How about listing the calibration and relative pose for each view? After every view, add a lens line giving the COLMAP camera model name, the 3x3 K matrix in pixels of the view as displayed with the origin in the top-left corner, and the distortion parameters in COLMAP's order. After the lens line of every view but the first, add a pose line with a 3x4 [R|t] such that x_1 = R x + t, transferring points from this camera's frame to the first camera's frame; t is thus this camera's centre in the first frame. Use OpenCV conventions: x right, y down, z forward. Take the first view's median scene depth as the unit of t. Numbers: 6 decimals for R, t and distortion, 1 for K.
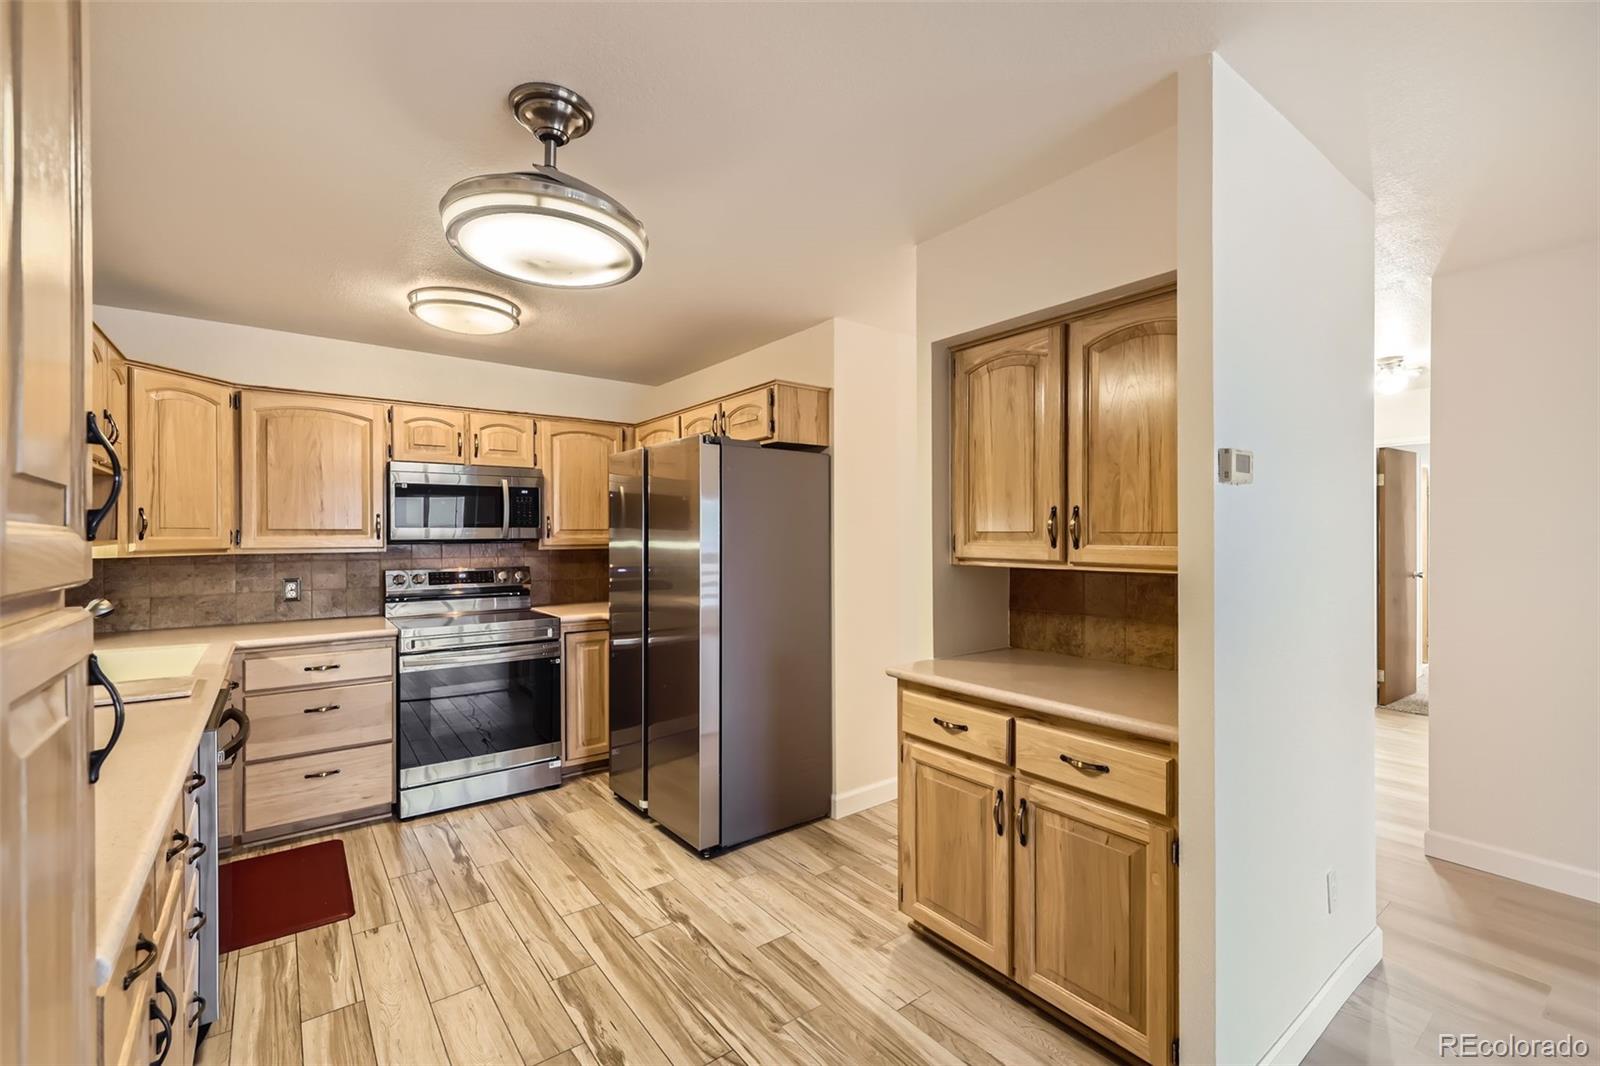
lens RADIAL K [[679.1, 0, 790.8], [0, 679.1, 541.4], [0, 0, 1]] dist [0.005768, 0.000216]
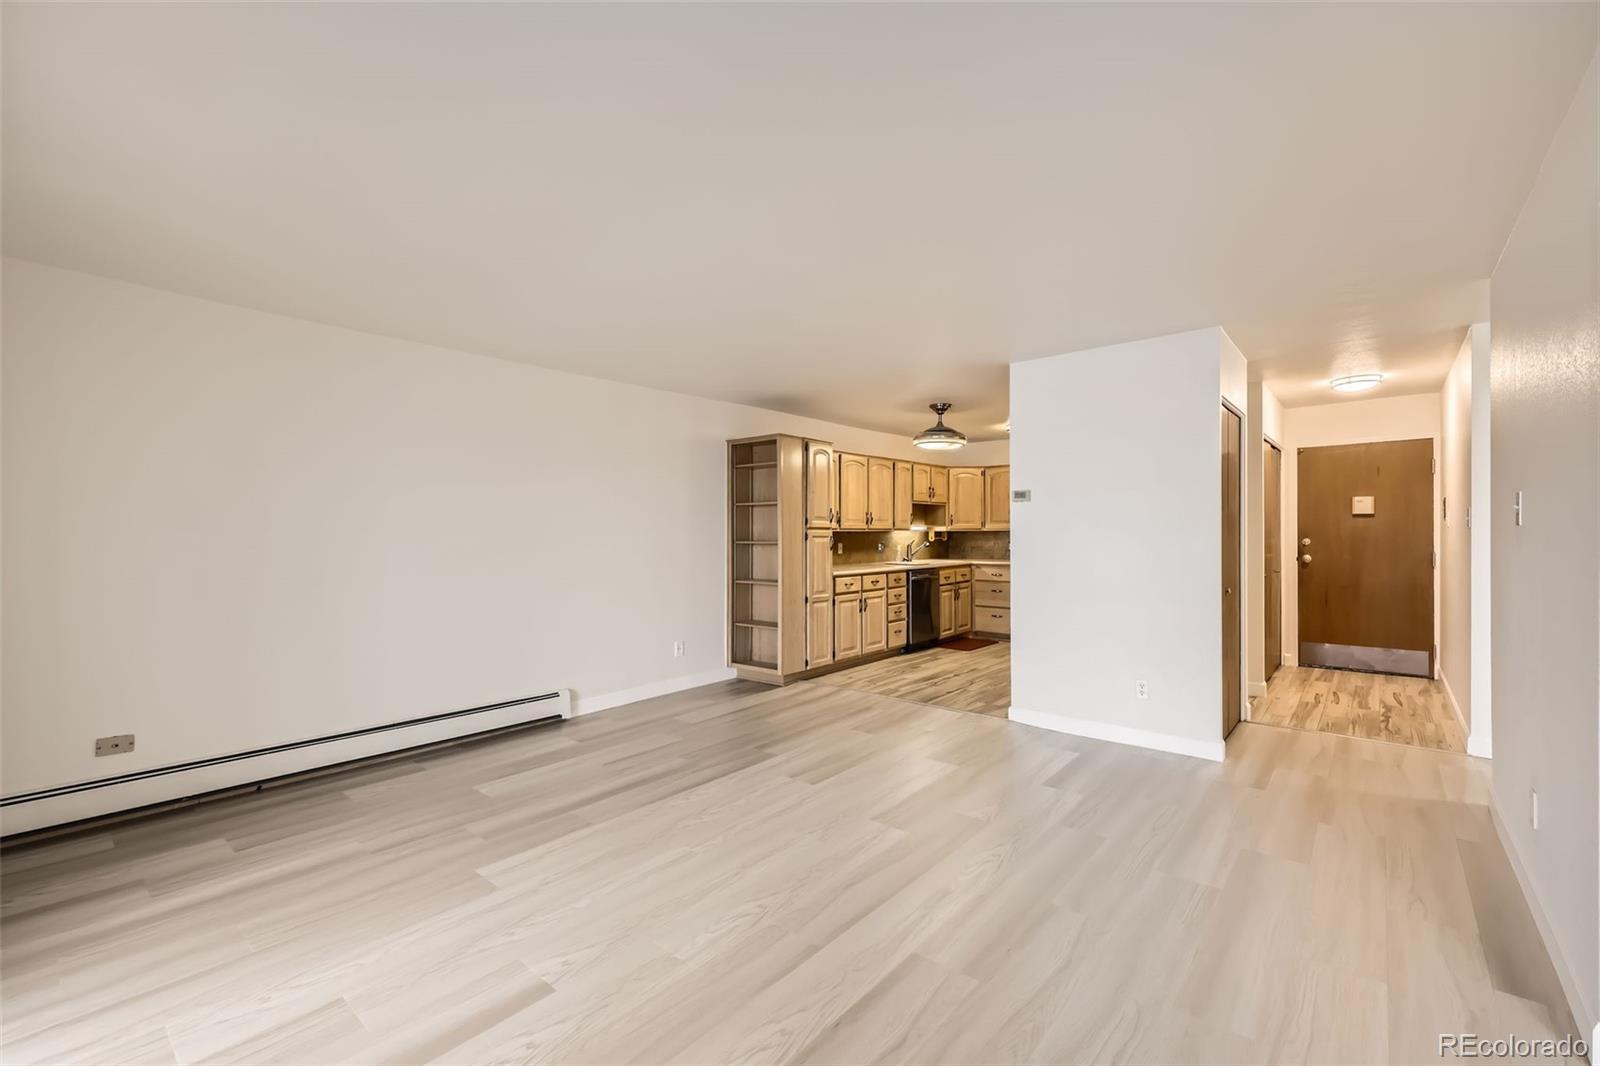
lens RADIAL K [[686.1, 0, 793.2], [0, 686.1, 532.4], [0, 0, 1]] dist [0.002894, 0.000112]
pose [[0.215400, 0.003210, -0.976521, 1.664807], [-0.005501, 0.999983, 0.002074, 0.023940], [0.976510, 0.004925, 0.215414, -0.306417]]
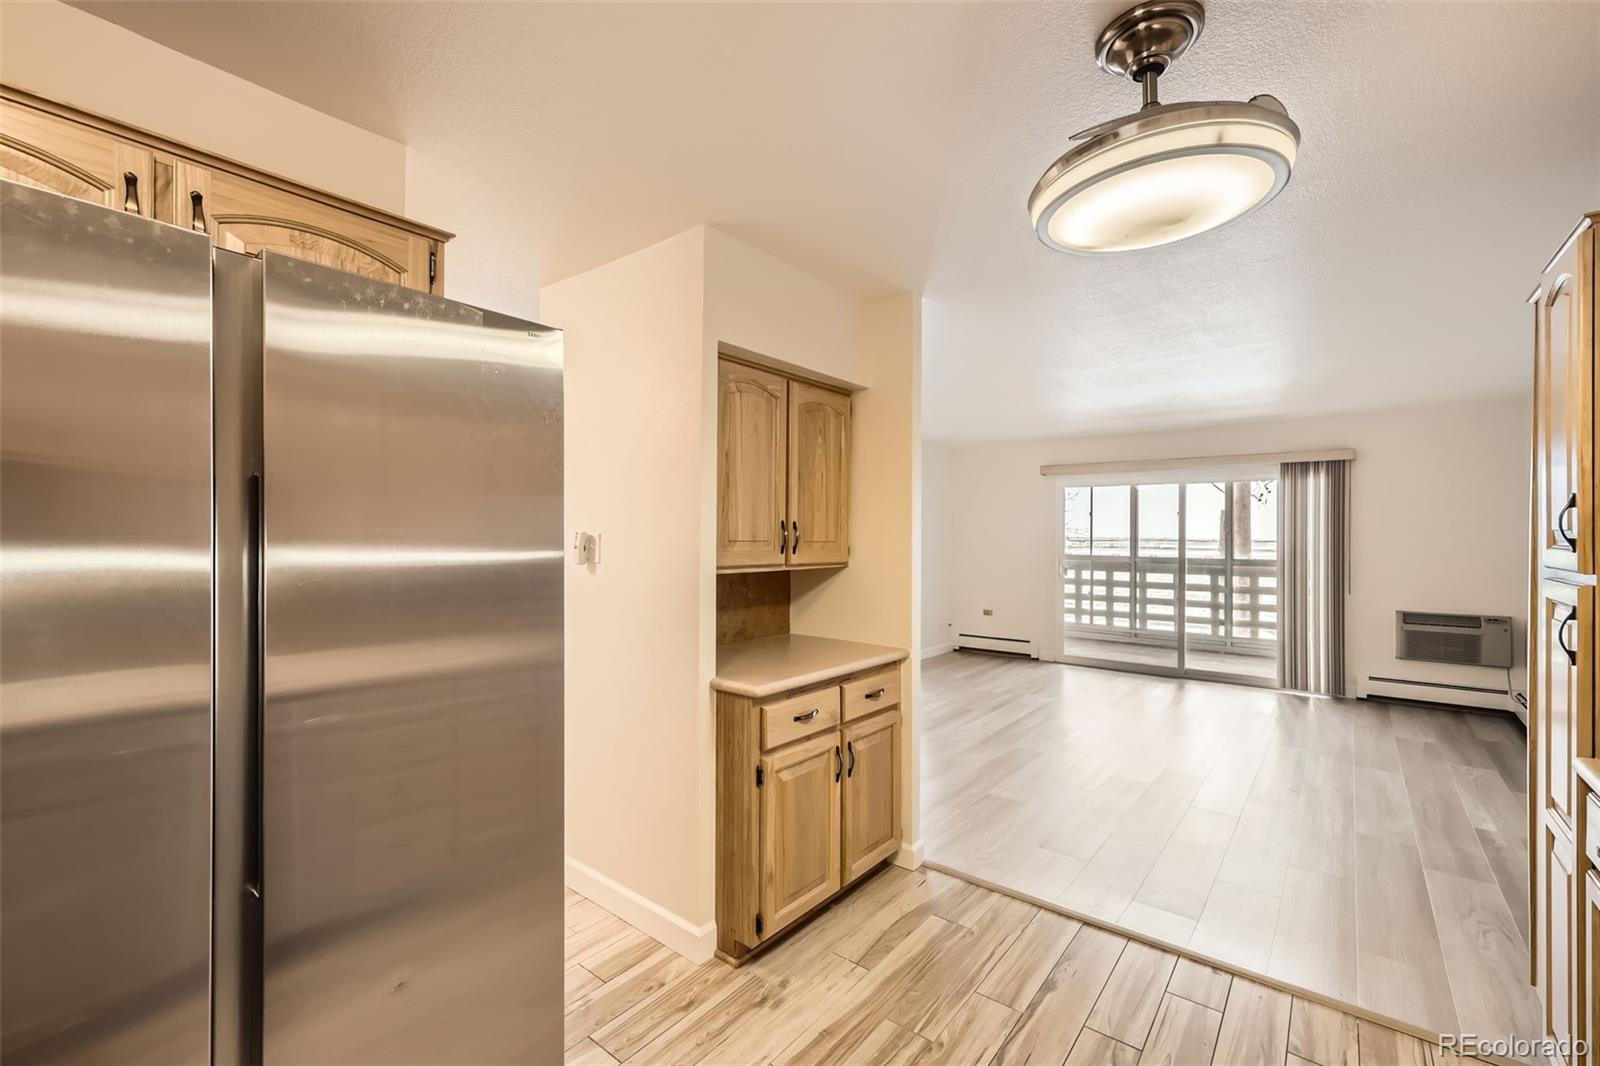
lens RADIAL K [[667.1, 0, 800.0], [0, 667.1, 533.0], [0, 0, 1]] dist [0.006968, 0.000246]
pose [[-0.238156, 0.006150, 0.971207, -0.562895], [0.004925, 0.999975, -0.005124, -0.015874], [-0.971214, 0.003563, -0.238180, 0.867319]]
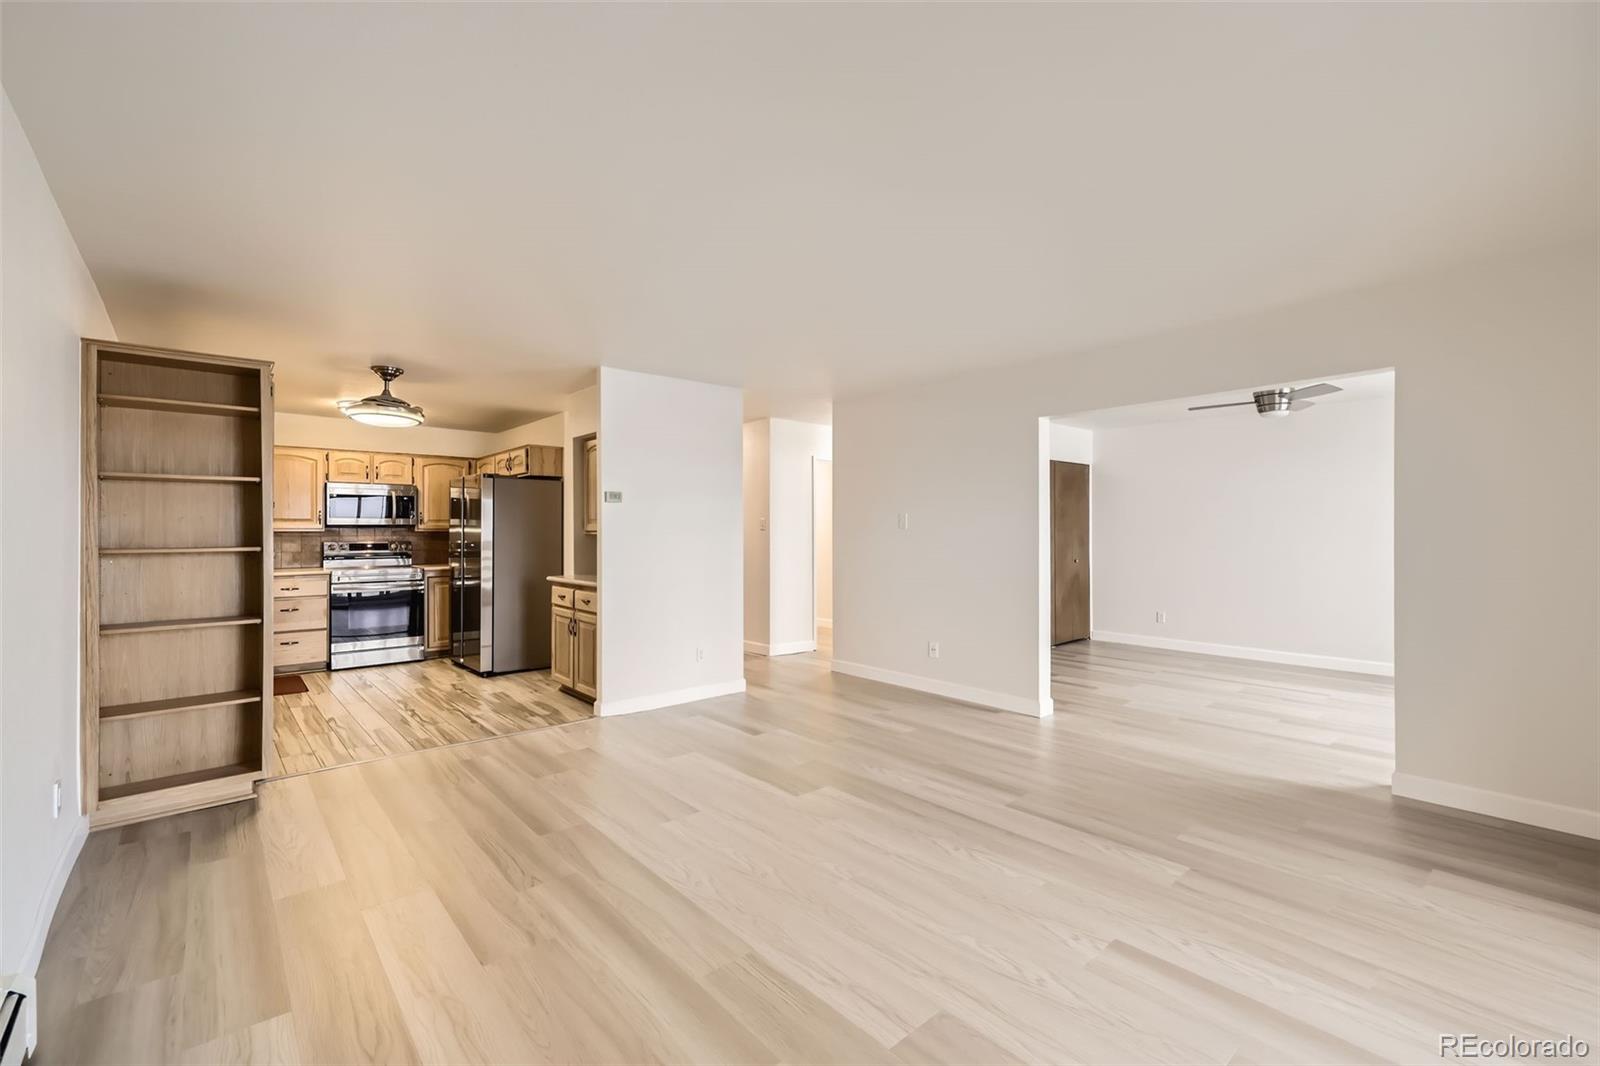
lens RADIAL K [[680.3, 0, 794.7], [0, 680.3, 530.7], [0, 0, 1]] dist [0.002768, -0.000156]
pose [[0.997474, 0.000902, 0.071029, 0.620745], [-0.000141, 0.999943, -0.010721, 0.038132], [-0.071034, 0.010684, 0.997417, -1.059348]]
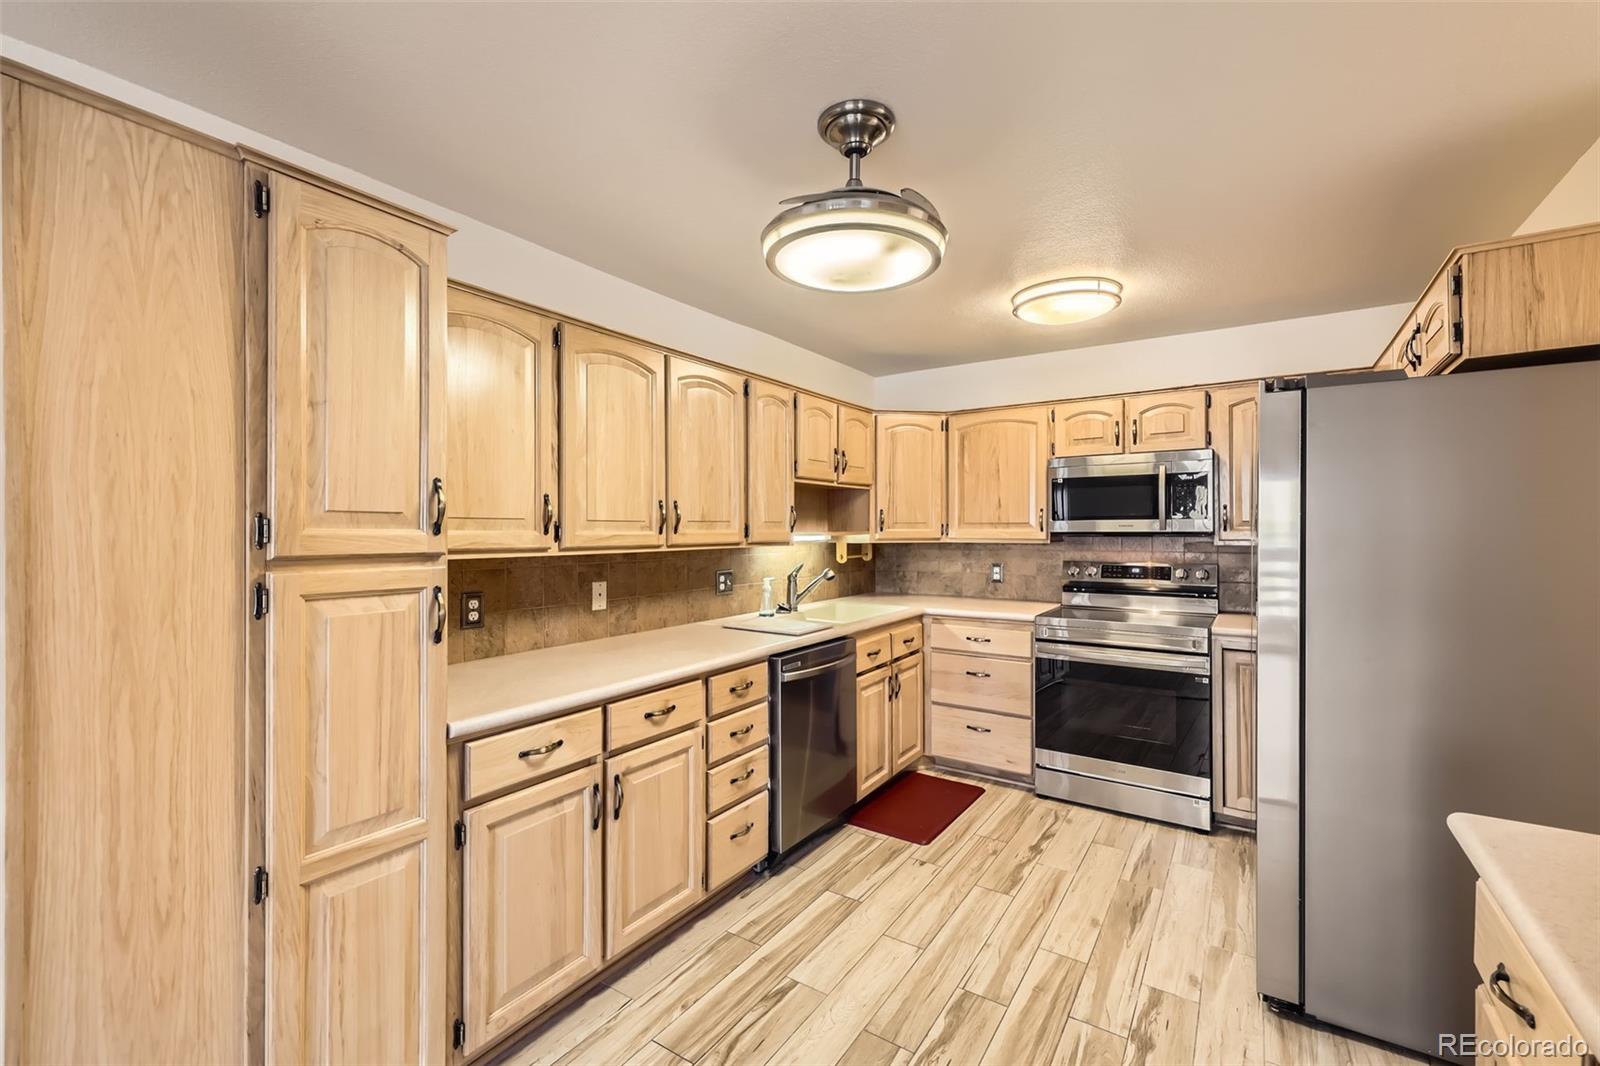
lens RADIAL K [[680.3, 0, 794.7], [0, 680.3, 530.7], [0, 0, 1]] dist [0.002768, -0.000156]
pose [[0.325064, 0.005175, -0.945678, 0.328744], [-0.005994, 0.999976, 0.003412, -0.006562], [0.945673, 0.004560, 0.325087, 0.308194]]
